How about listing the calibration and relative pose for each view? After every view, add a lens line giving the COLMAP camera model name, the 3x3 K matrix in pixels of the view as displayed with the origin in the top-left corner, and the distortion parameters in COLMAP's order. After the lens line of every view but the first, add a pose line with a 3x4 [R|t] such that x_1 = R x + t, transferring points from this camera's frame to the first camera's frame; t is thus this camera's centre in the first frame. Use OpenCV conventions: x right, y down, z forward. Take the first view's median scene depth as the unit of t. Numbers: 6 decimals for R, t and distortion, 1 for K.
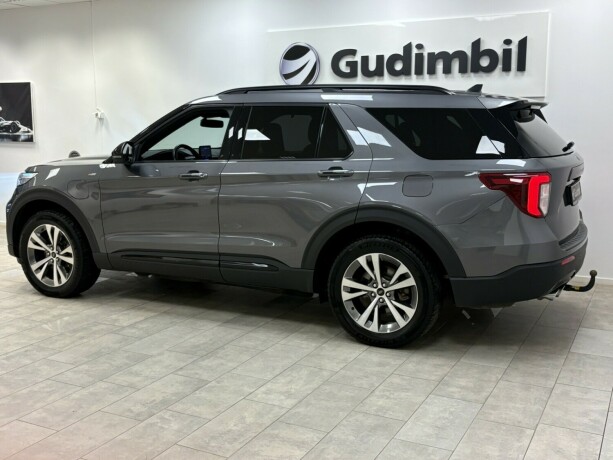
lens RADIAL K [[694.8, 0, 306.8], [0, 694.8, 228.3], [0, 0, 1]] dist [0.038414, 0.000000]
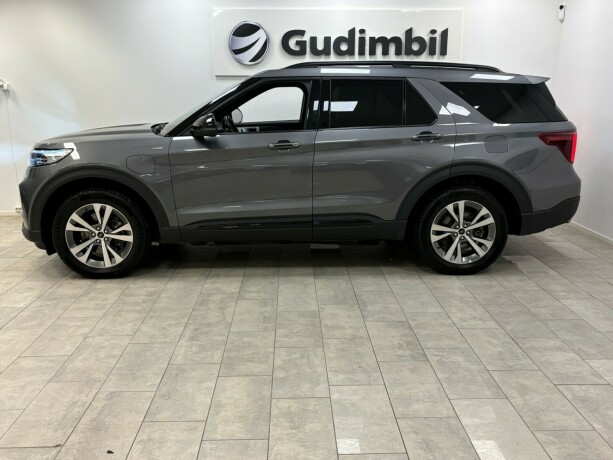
lens RADIAL K [[583.8, 0, 306.6], [0, 583.8, 234.0], [0, 0, 1]] dist [0.018762, 0.000000]
pose [[0.873043, -0.110943, 0.474855, -0.599683], [0.072154, 0.992447, 0.099213, -0.027268], [-0.482275, -0.052355, 0.874454, 0.194781]]
